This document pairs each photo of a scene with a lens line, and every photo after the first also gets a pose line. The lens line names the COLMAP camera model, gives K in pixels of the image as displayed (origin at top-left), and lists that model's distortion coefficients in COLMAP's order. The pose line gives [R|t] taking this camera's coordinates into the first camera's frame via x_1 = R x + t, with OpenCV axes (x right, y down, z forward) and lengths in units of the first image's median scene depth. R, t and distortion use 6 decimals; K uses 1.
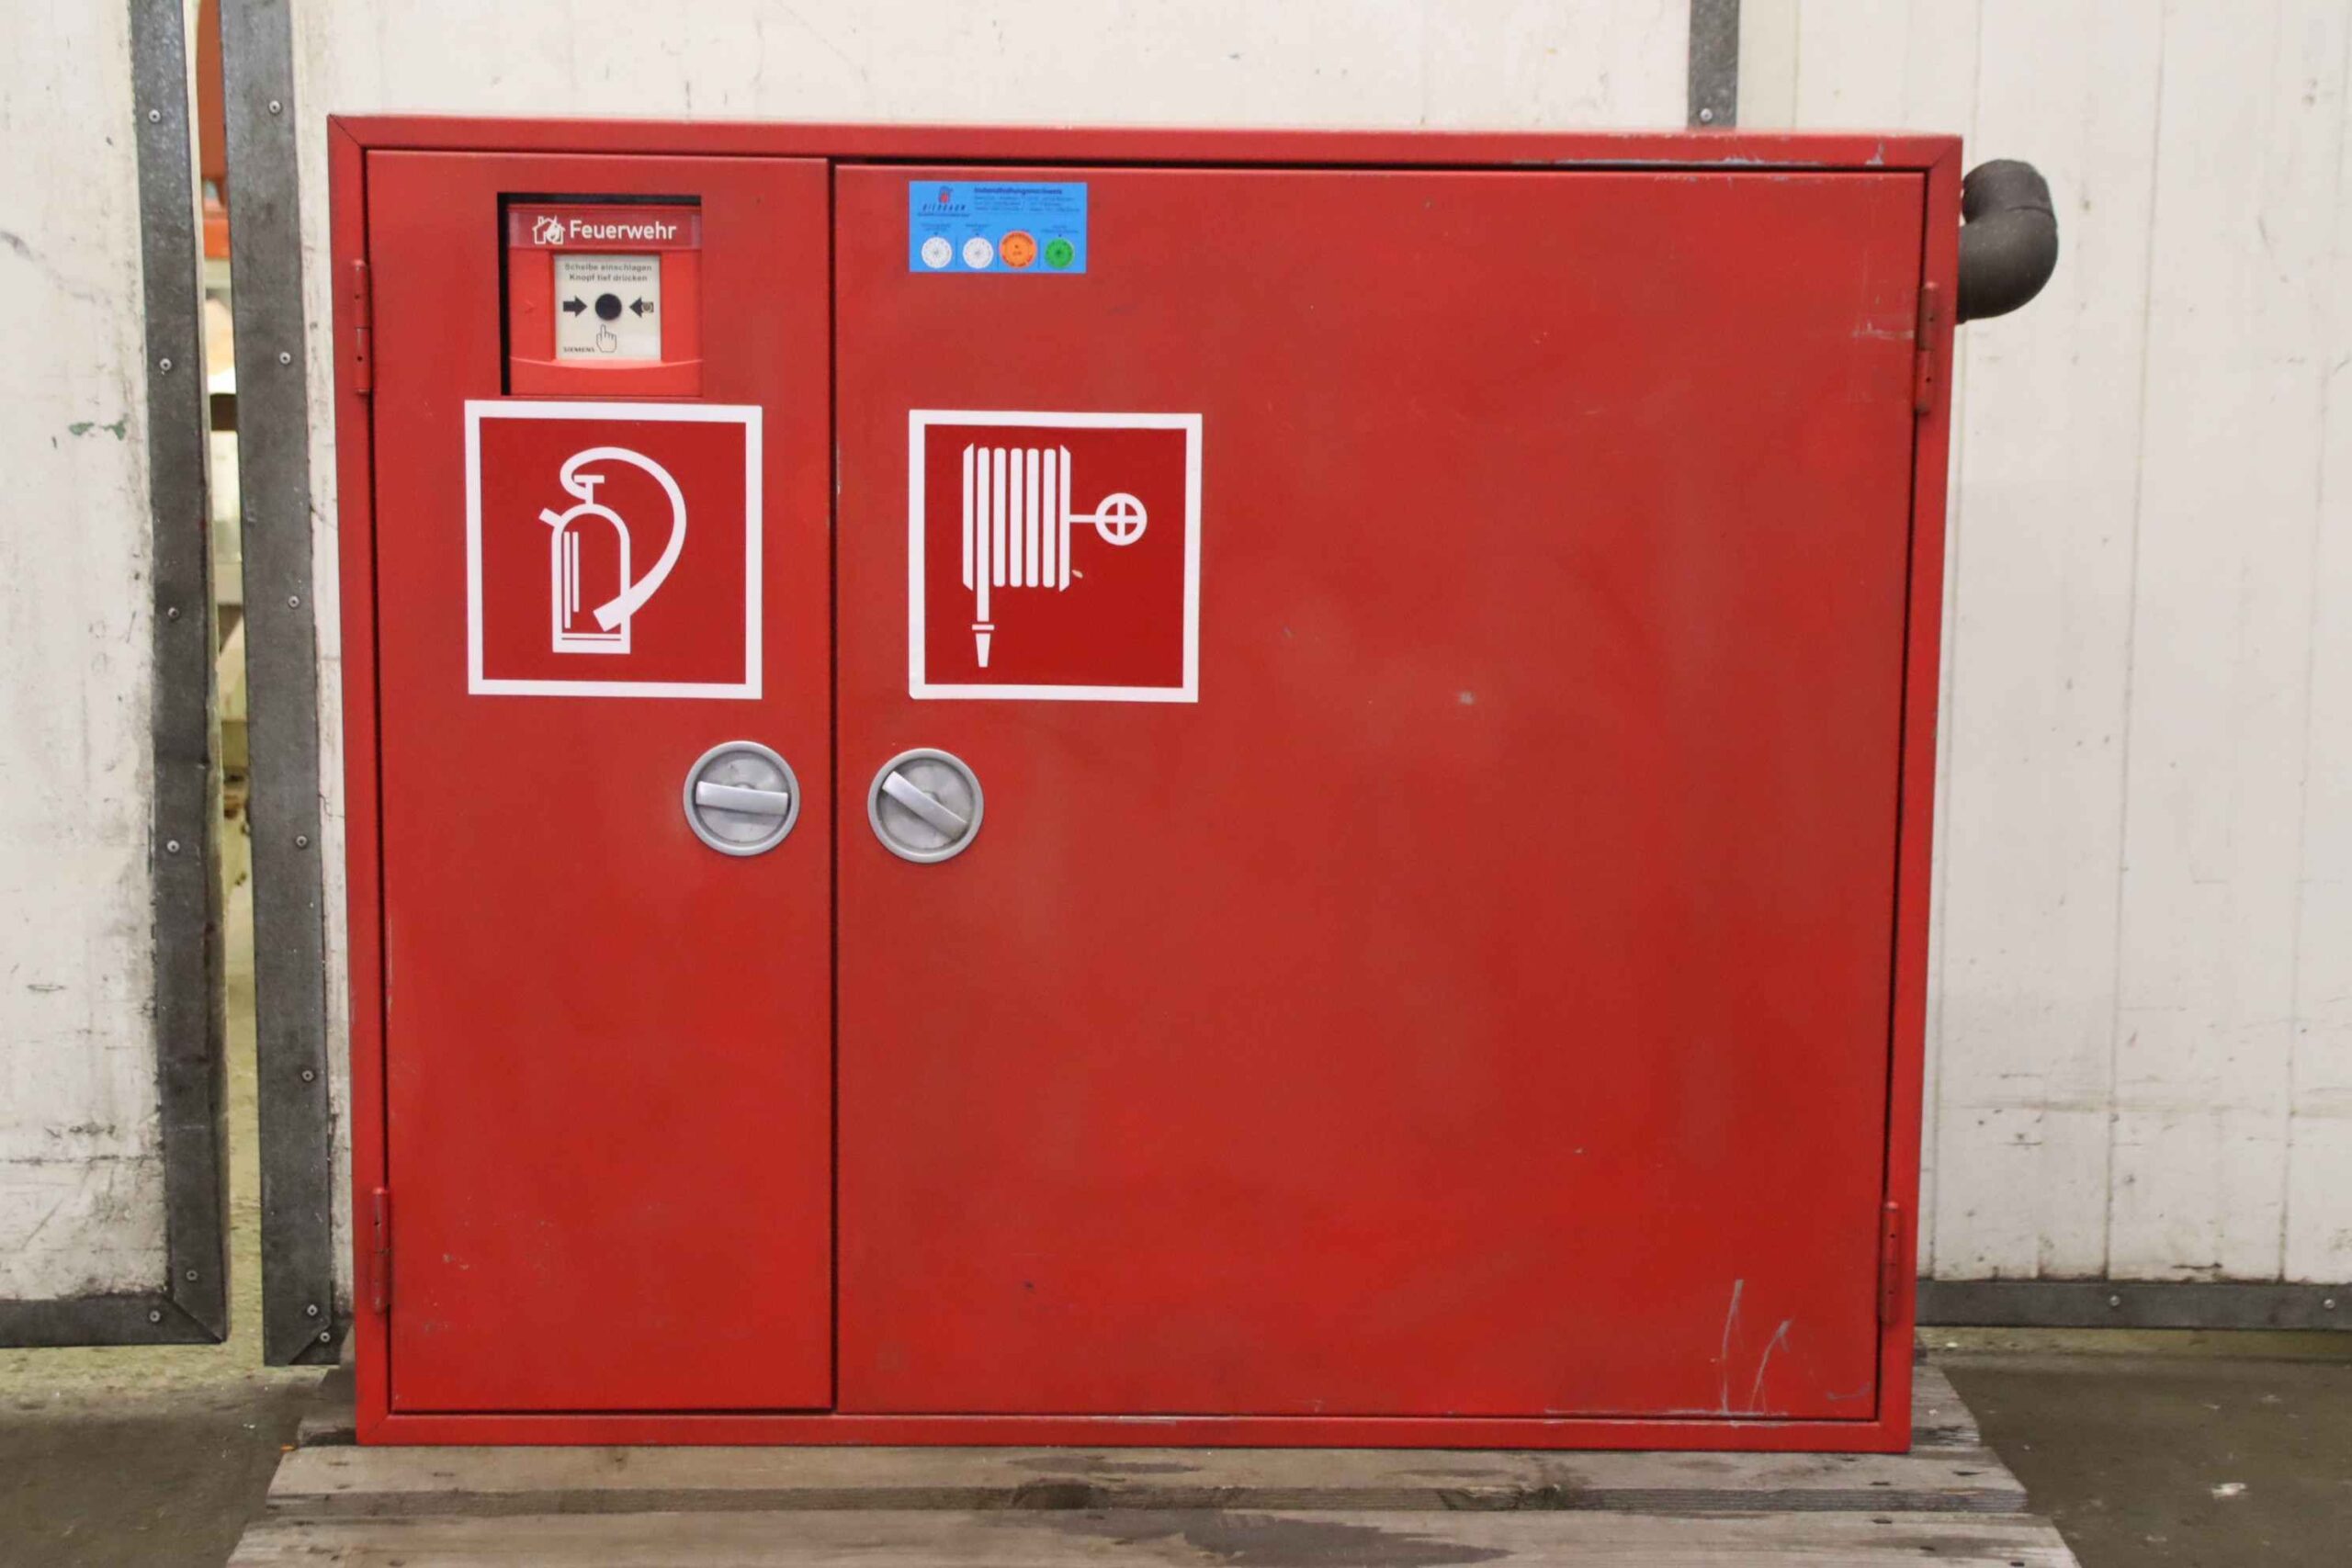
lens RADIAL K [[4358.6, 0, 1177.4], [0, 4358.6, 799.8], [0, 0, 1]] dist [0.146214, 0.000000]
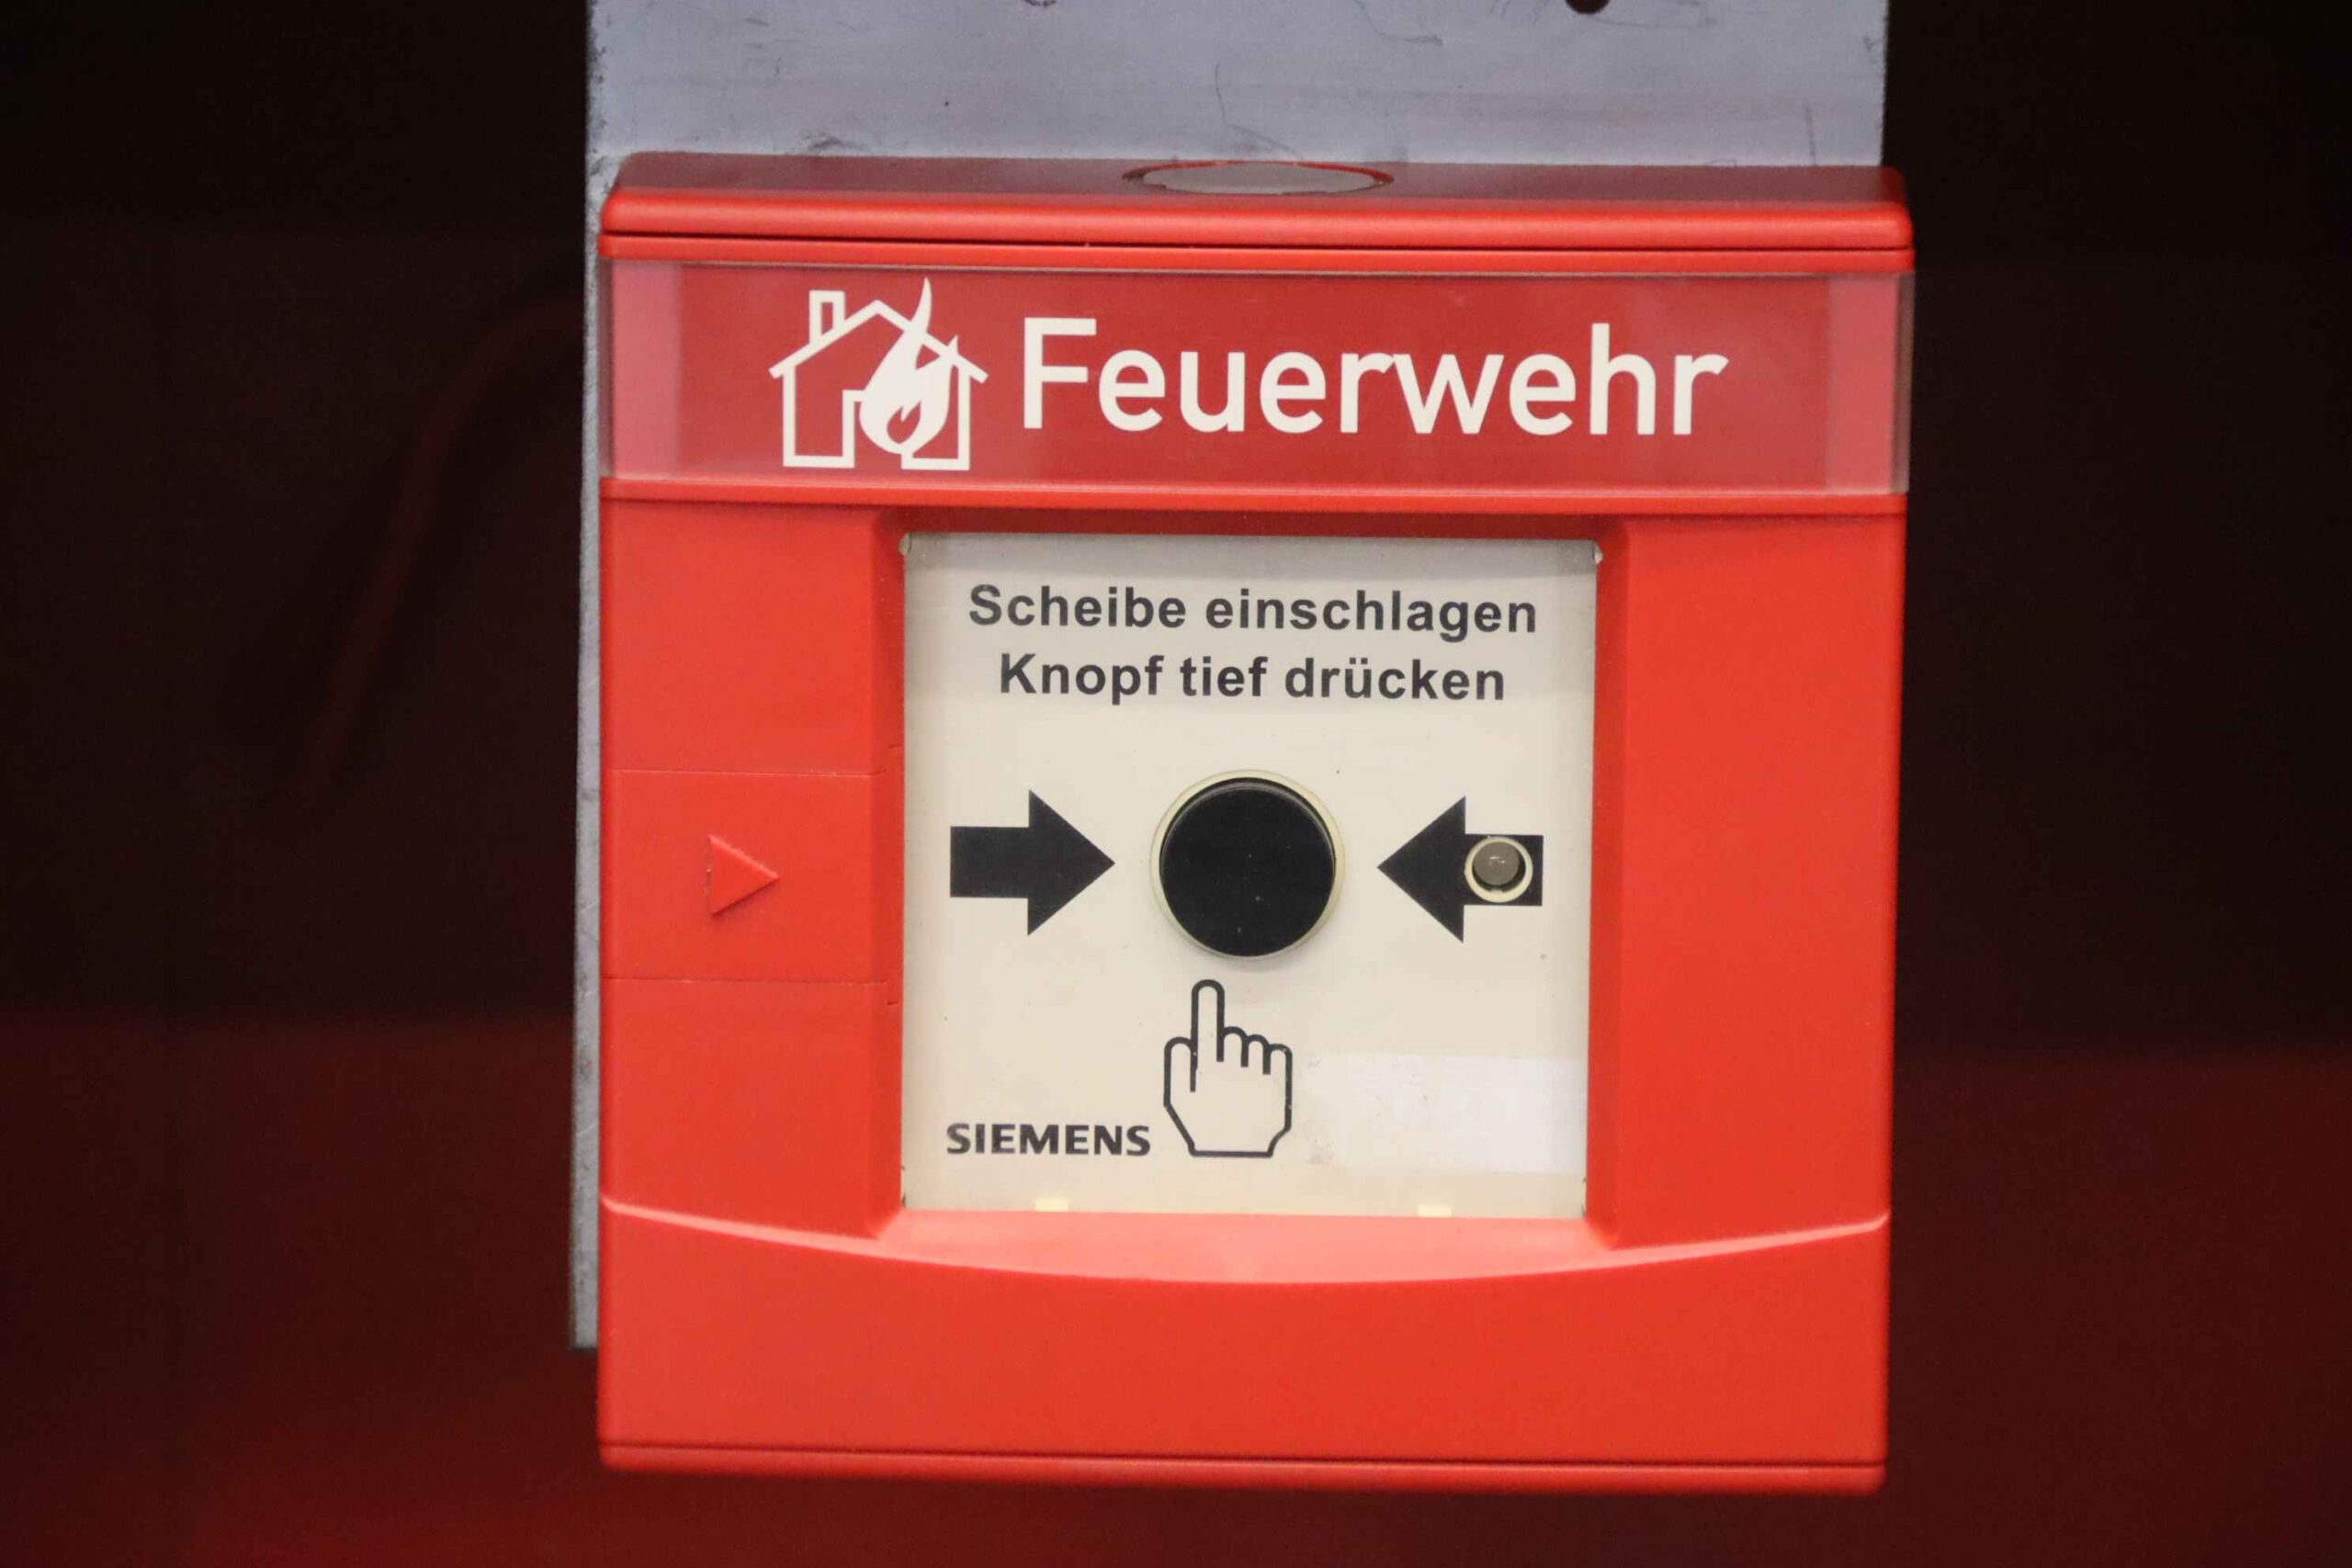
lens RADIAL K [[9673.5, 0, 1176.1], [0, 9673.5, 783.2], [0, 0, 1]] dist [0.117823, 0.000000]
pose [[0.998635, 0.011300, -0.050985, -0.115623], [-0.011179, 0.999934, 0.002673, -0.116563], [0.051012, -0.002099, 0.998696, 0.667465]]
